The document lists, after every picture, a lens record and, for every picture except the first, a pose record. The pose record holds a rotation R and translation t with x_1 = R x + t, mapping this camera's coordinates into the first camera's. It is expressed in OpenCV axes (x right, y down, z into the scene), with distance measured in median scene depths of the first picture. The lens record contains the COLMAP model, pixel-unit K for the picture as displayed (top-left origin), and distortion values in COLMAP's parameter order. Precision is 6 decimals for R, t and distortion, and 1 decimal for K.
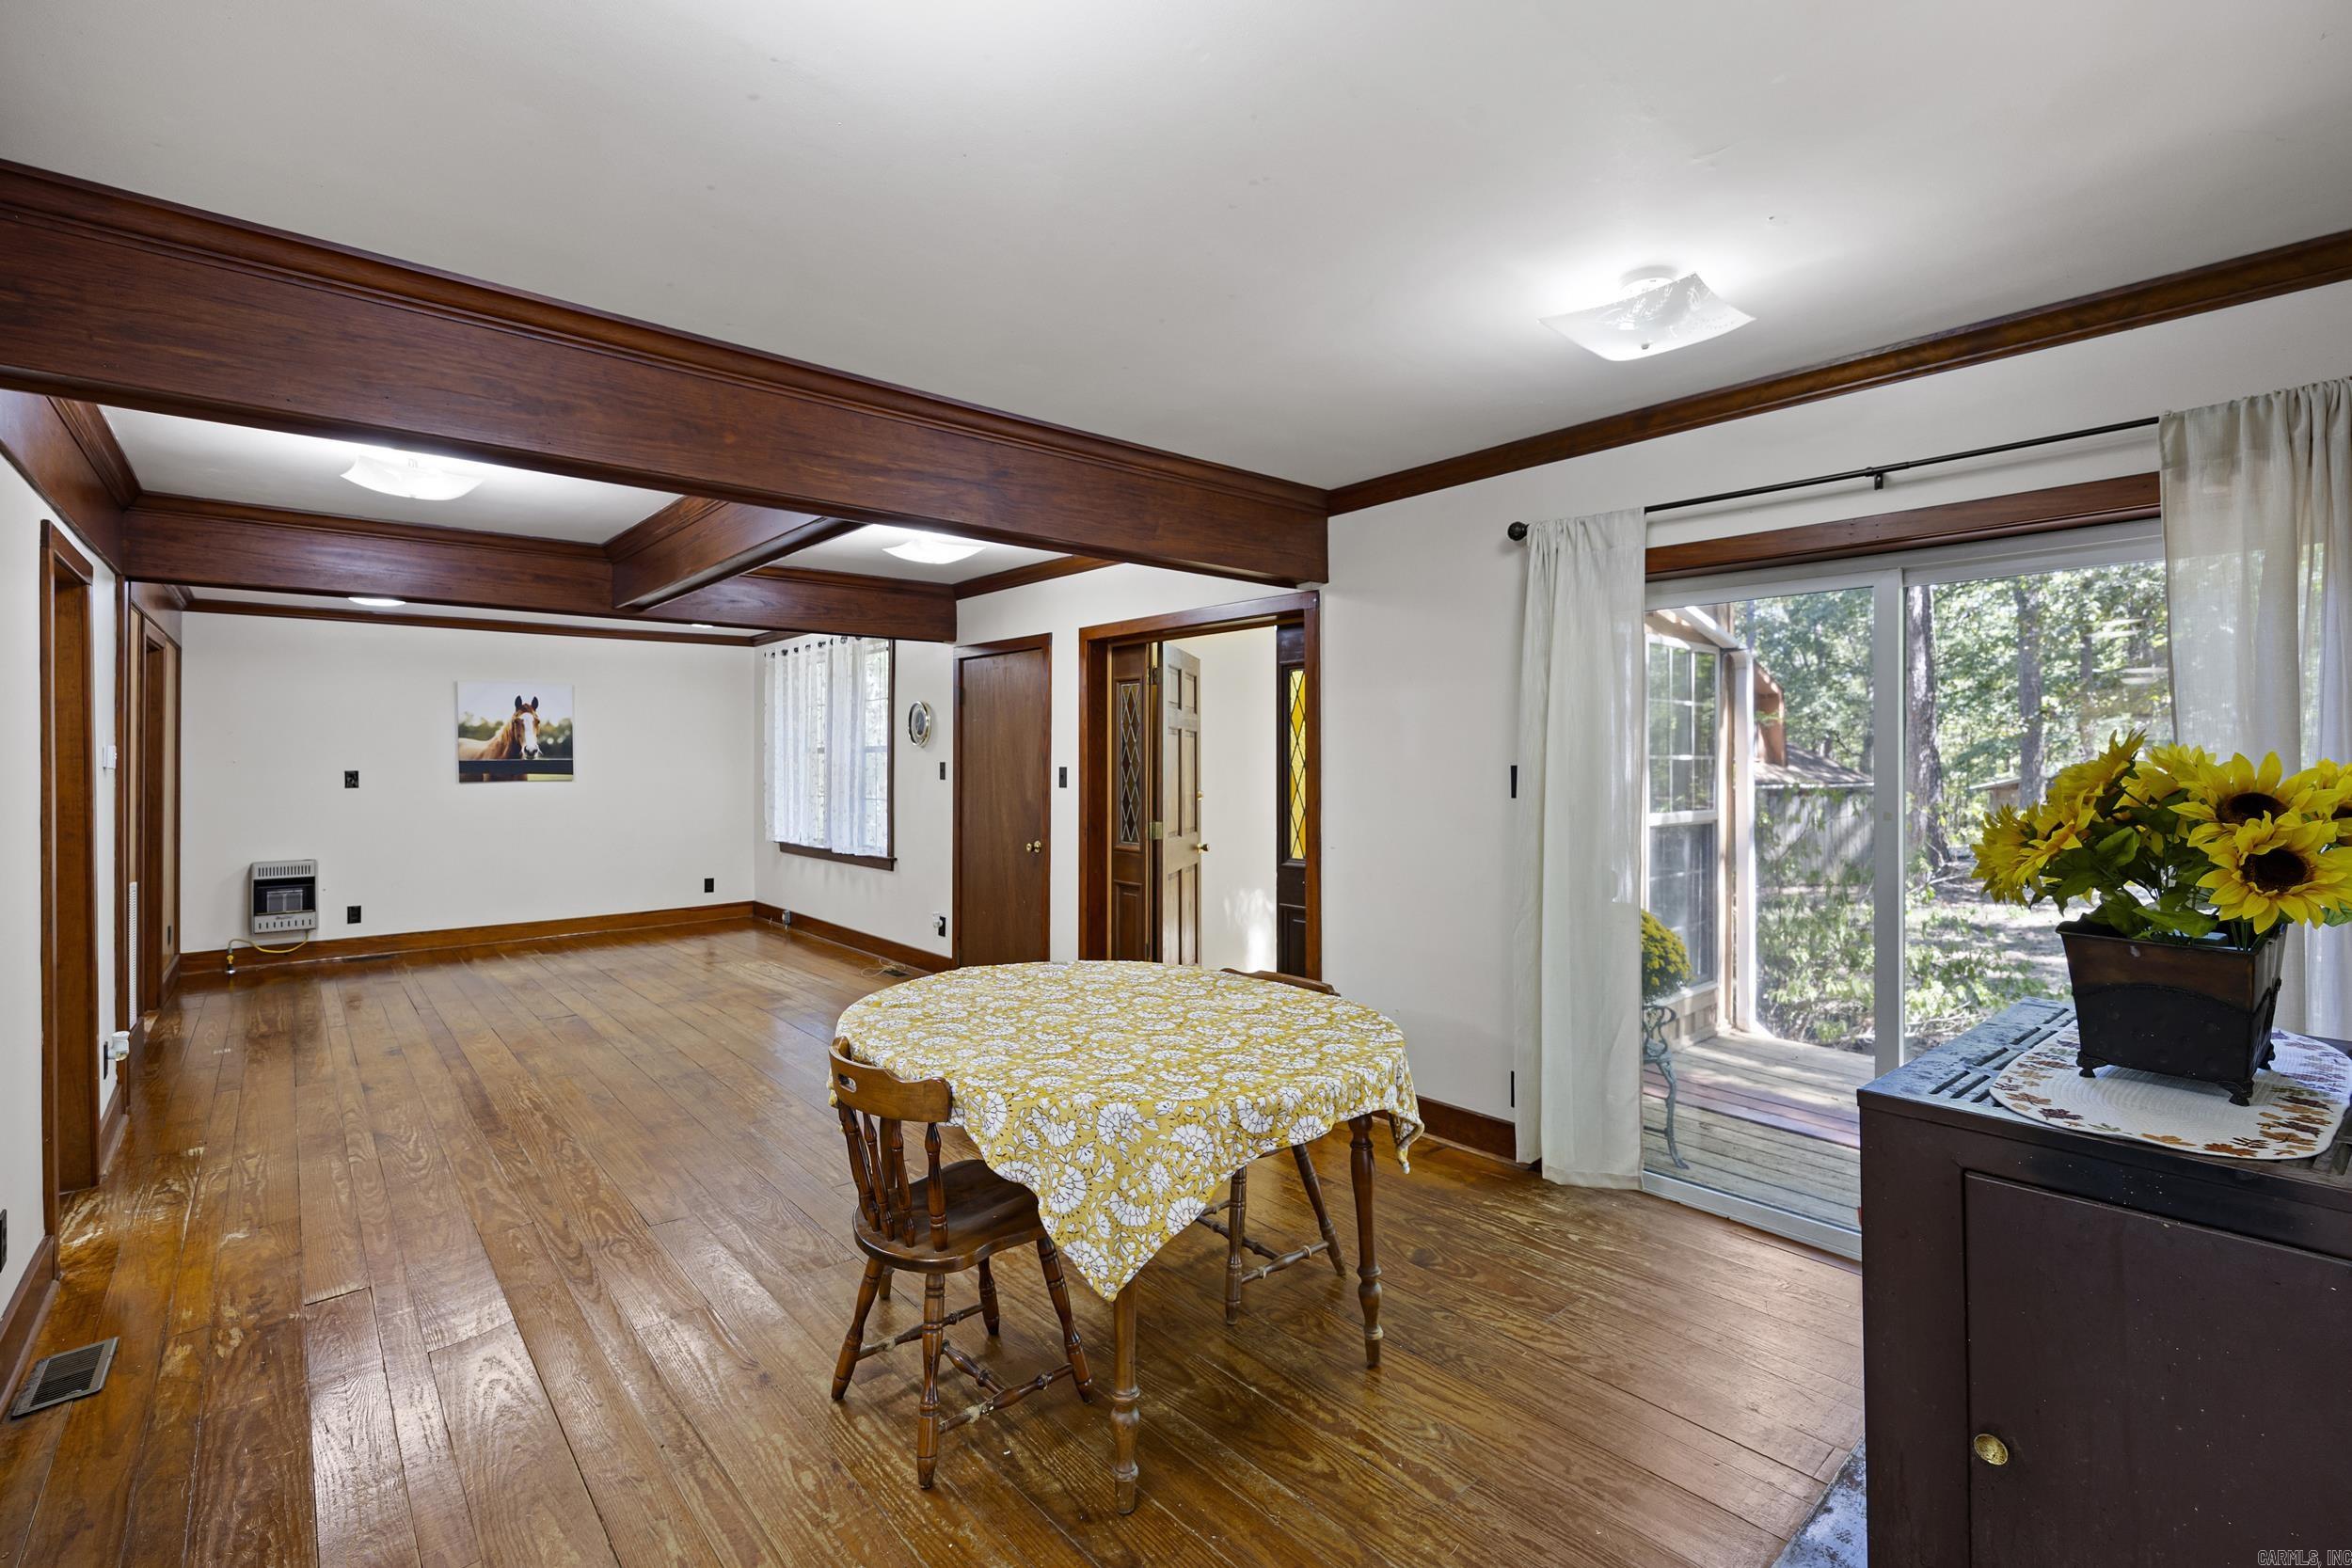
lens RADIAL K [[1055.4, 0, 1177.0], [0, 1055.4, 771.3], [0, 0, 1]] dist [-0.003206, -0.000198]
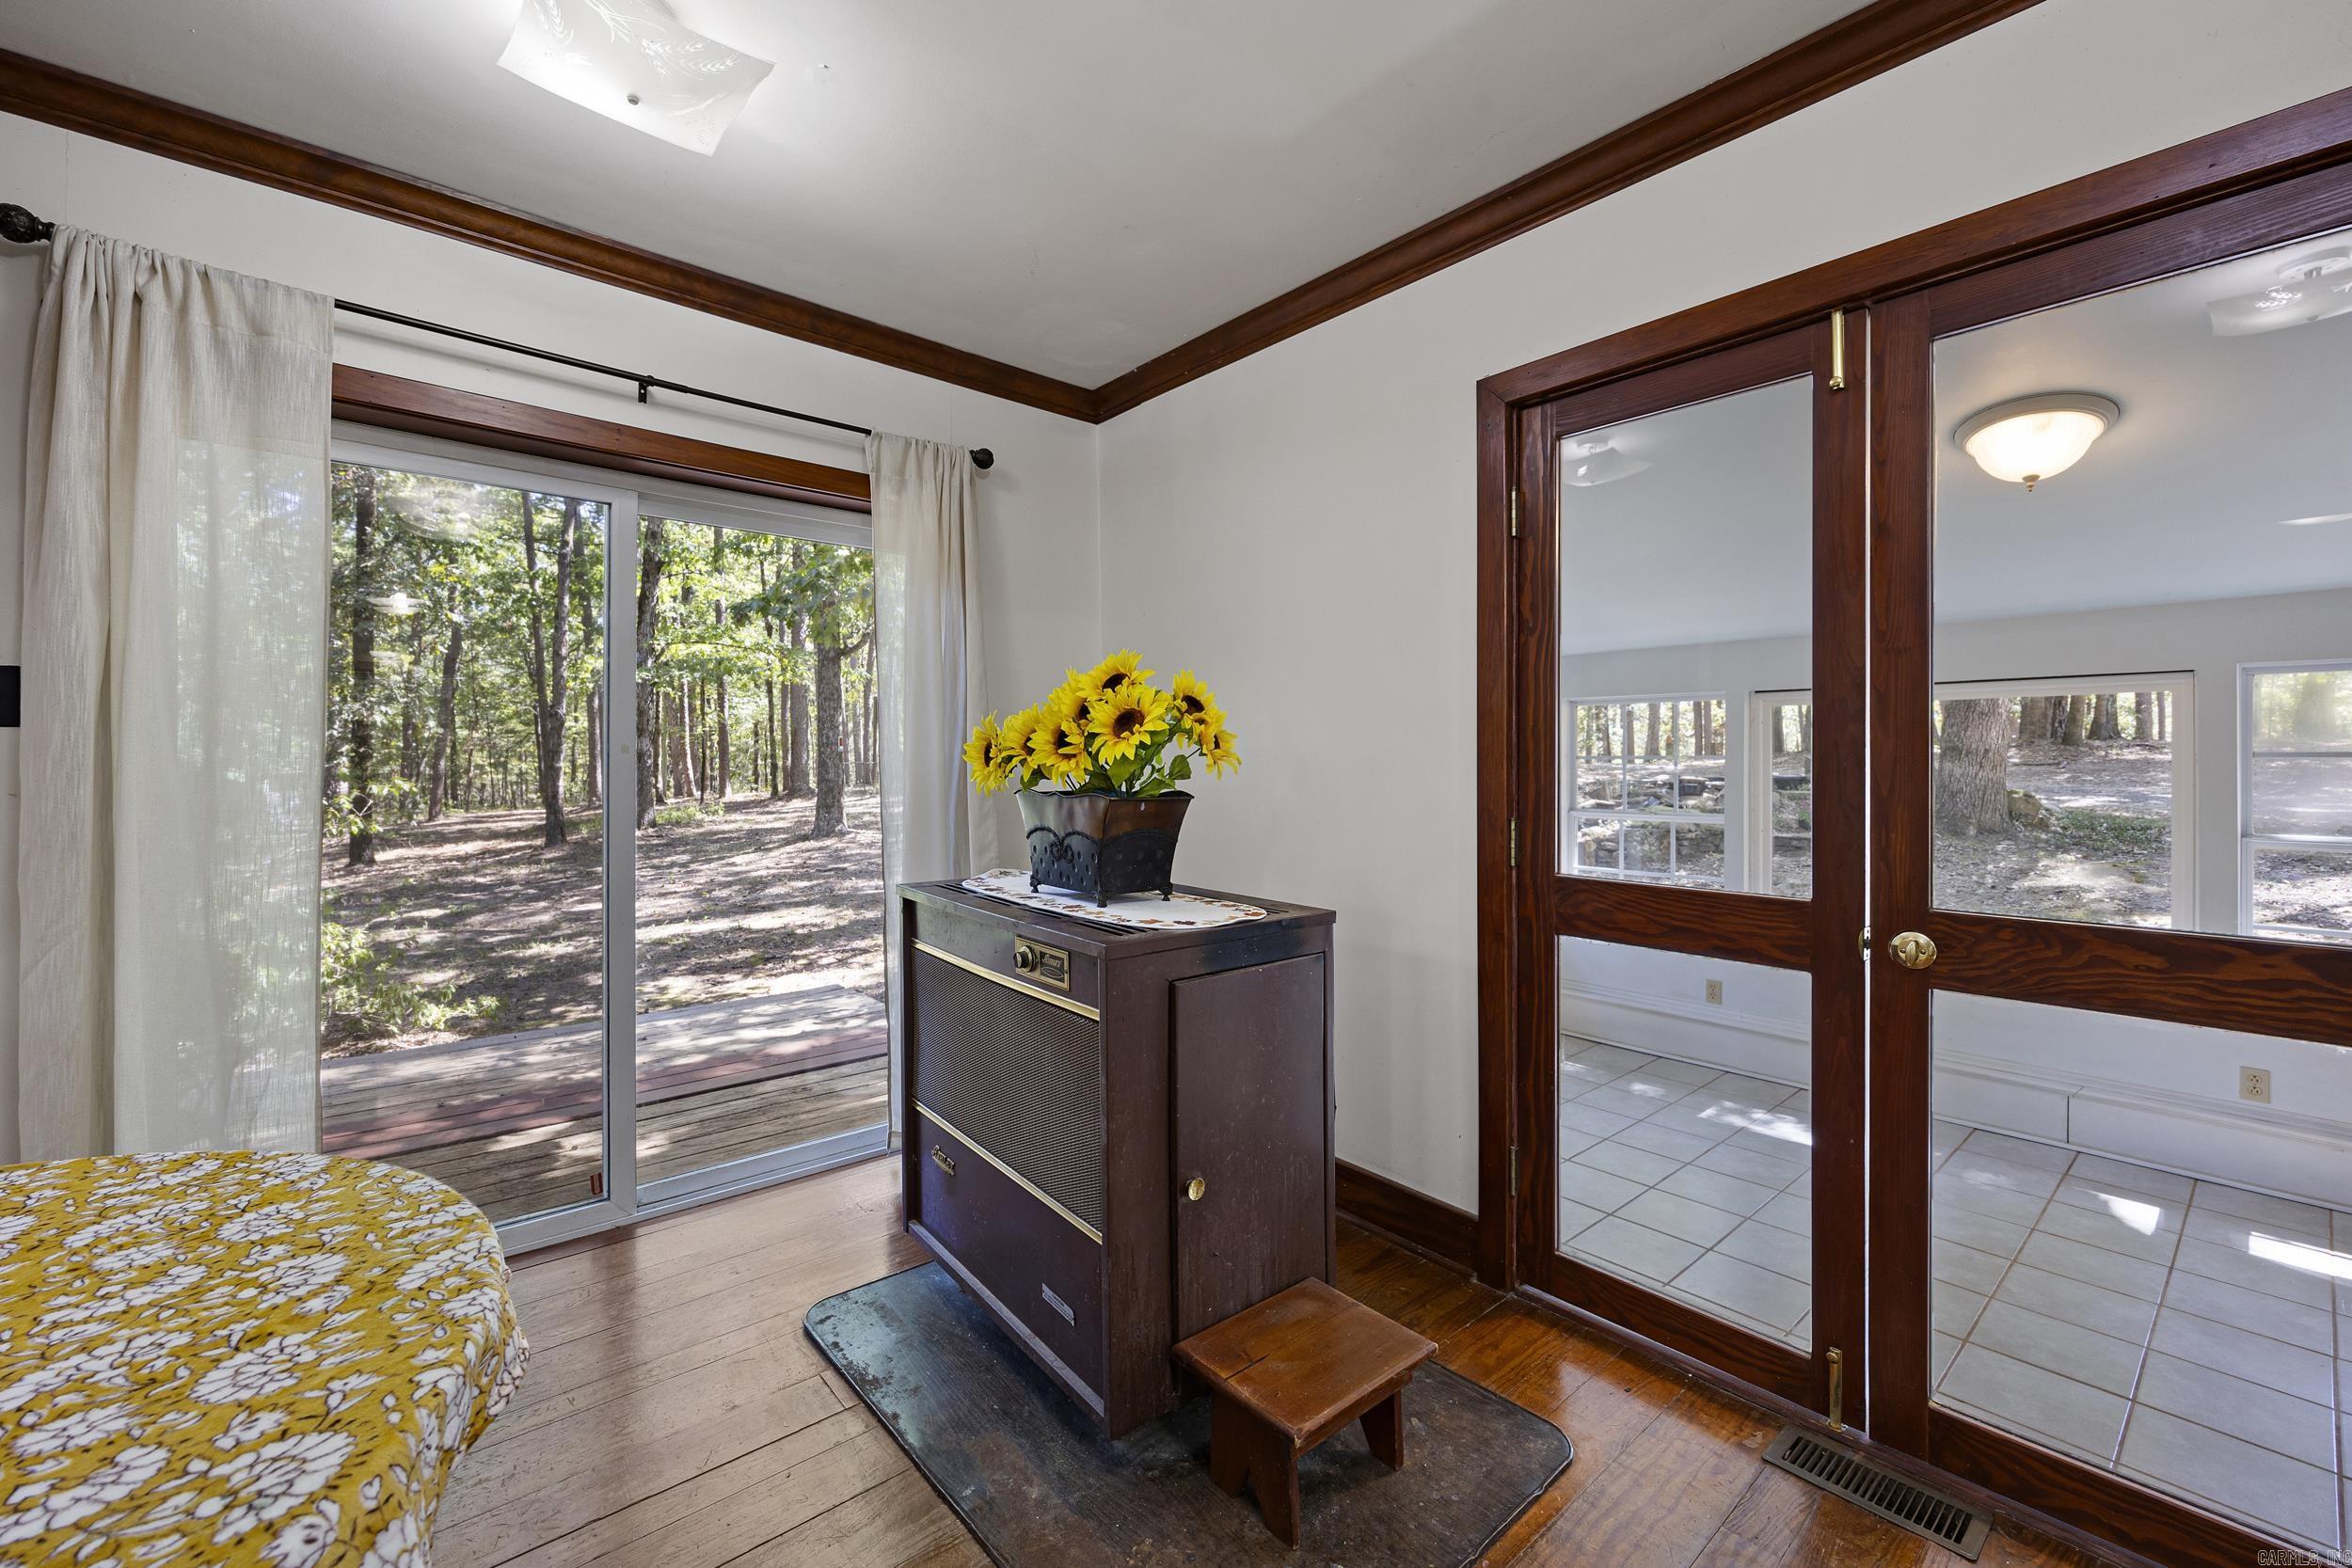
lens RADIAL K [[965.0, 0, 1173.1], [0, 965.0, 770.1], [0, 0, 1]] dist [-0.000720, -0.000366]
pose [[0.008966, -0.007014, 0.999935, -0.250331], [0.004576, 0.999965, 0.006973, 0.074045], [-0.999949, 0.004513, 0.008998, 0.628594]]
